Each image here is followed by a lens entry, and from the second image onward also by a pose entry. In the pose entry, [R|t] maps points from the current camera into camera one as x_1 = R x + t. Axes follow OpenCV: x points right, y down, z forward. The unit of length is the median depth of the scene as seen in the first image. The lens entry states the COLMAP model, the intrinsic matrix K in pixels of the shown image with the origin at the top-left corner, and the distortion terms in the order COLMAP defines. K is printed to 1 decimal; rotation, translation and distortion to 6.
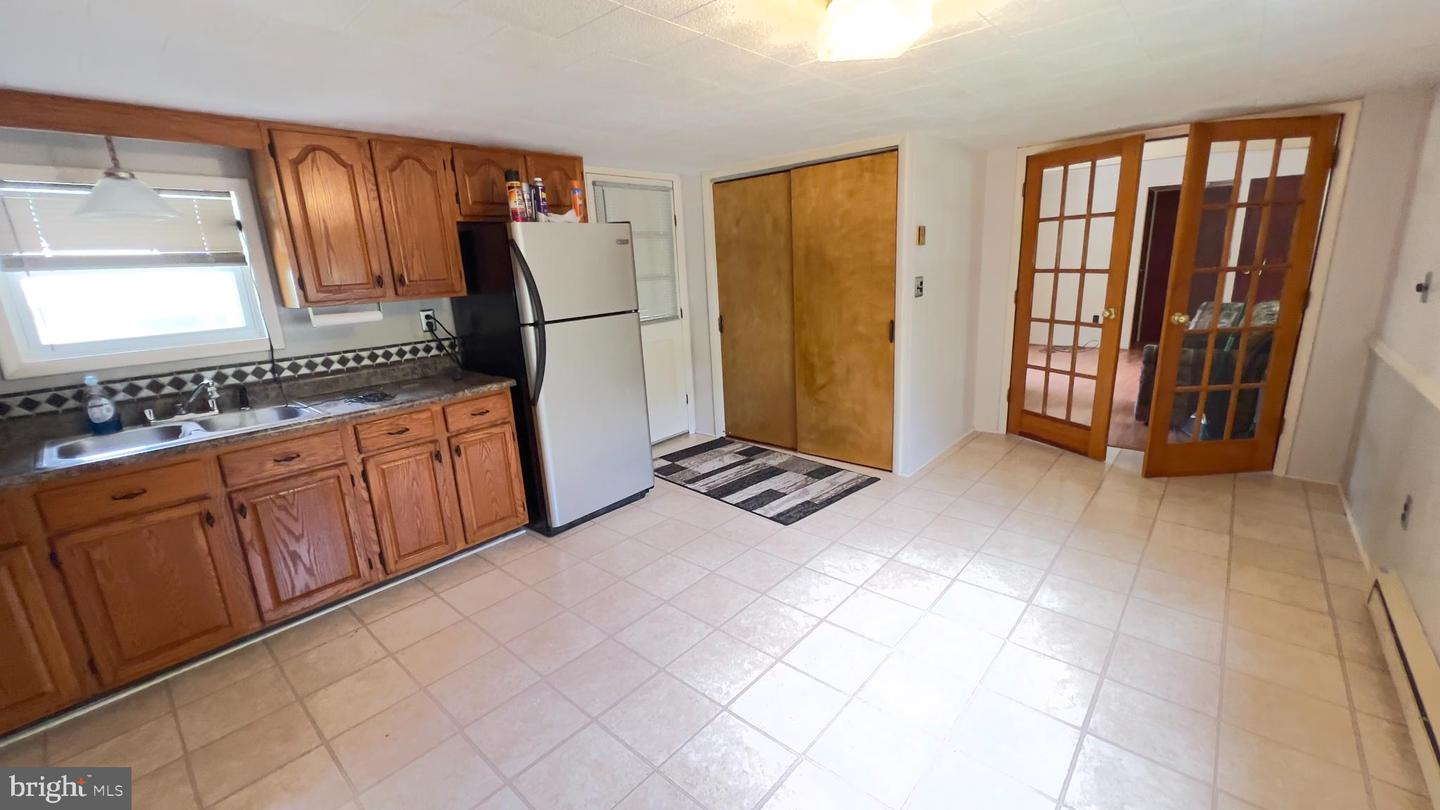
lens RADIAL K [[579.4, 0, 719.4], [0, 579.4, 405.7], [0, 0, 1]] dist [-0.005299, 0.002884]
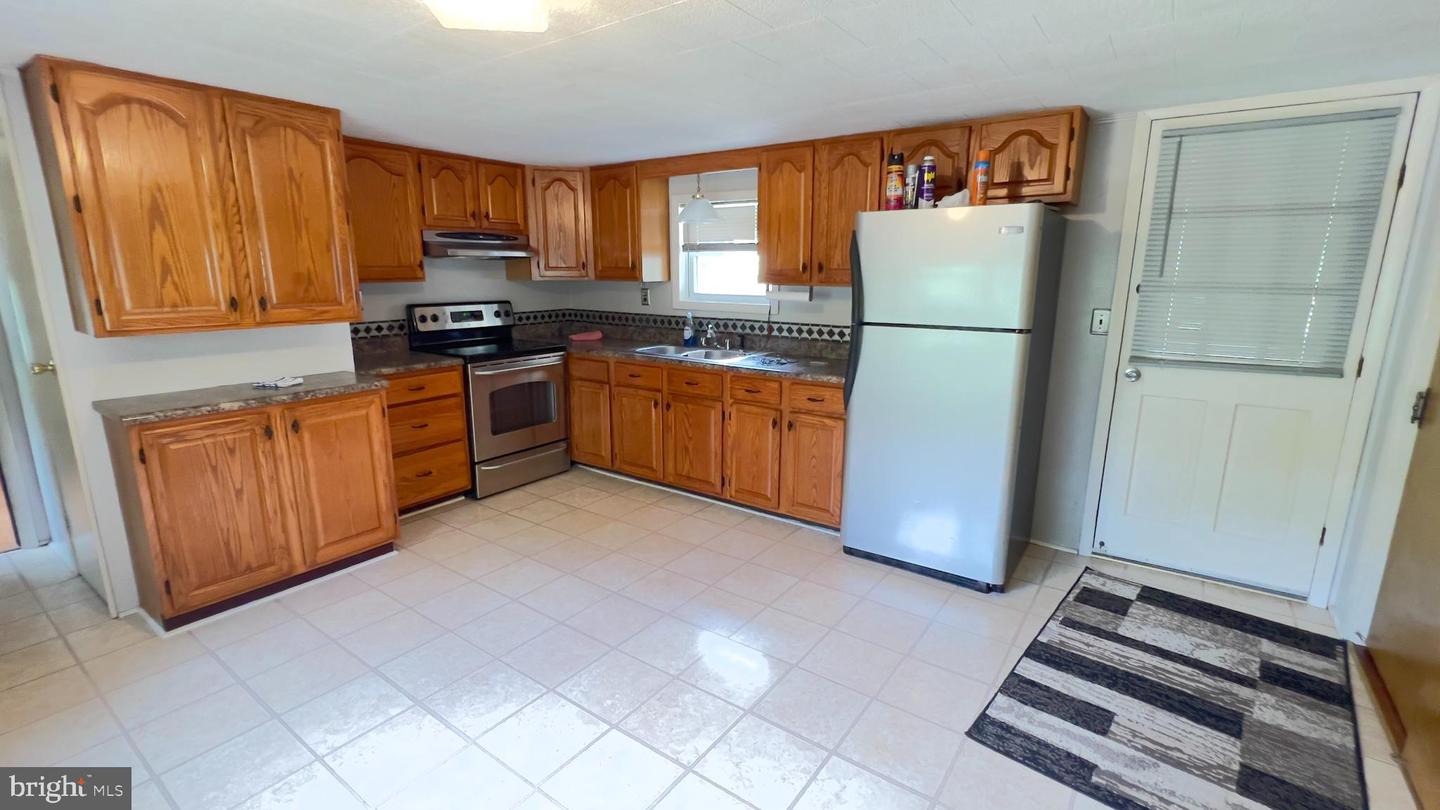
lens RADIAL K [[634.4, 0, 716.1], [0, 634.4, 404.6], [0, 0, 1]] dist [0.001192, 0.000239]
pose [[0.100106, 0.259111, -0.960646, 0.598792], [-0.246973, 0.941750, 0.228278, -0.176142], [0.963838, 0.214401, 0.158268, 0.594554]]
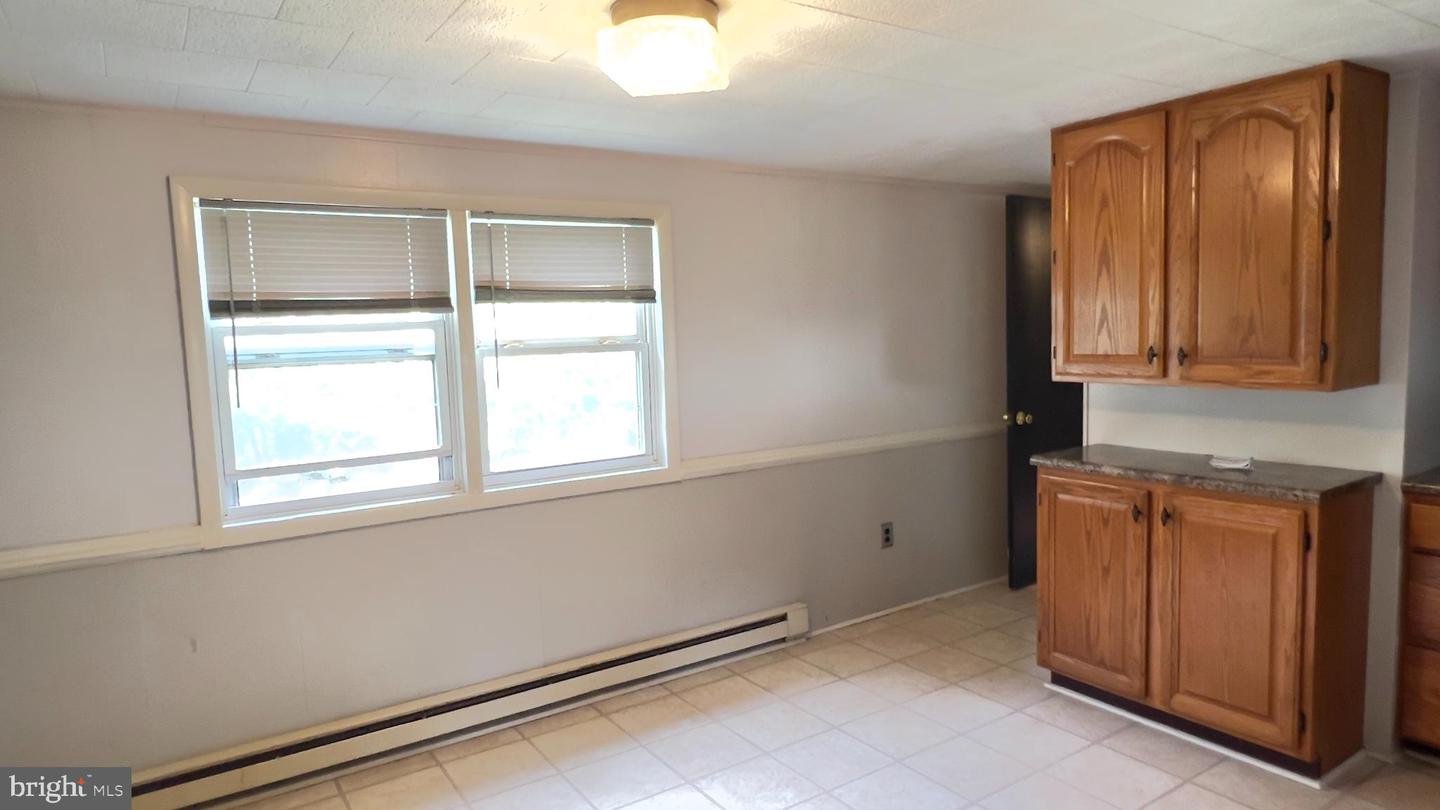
lens RADIAL K [[872.9, 0, 721.2], [0, 872.9, 410.9], [0, 0, 1]] dist [0.004311, -0.000670]
pose [[-0.964865, 0.056000, 0.256708, -0.054532], [0.137873, 0.939613, 0.313239, -0.256754], [-0.223664, 0.337627, -0.914321, 1.064208]]
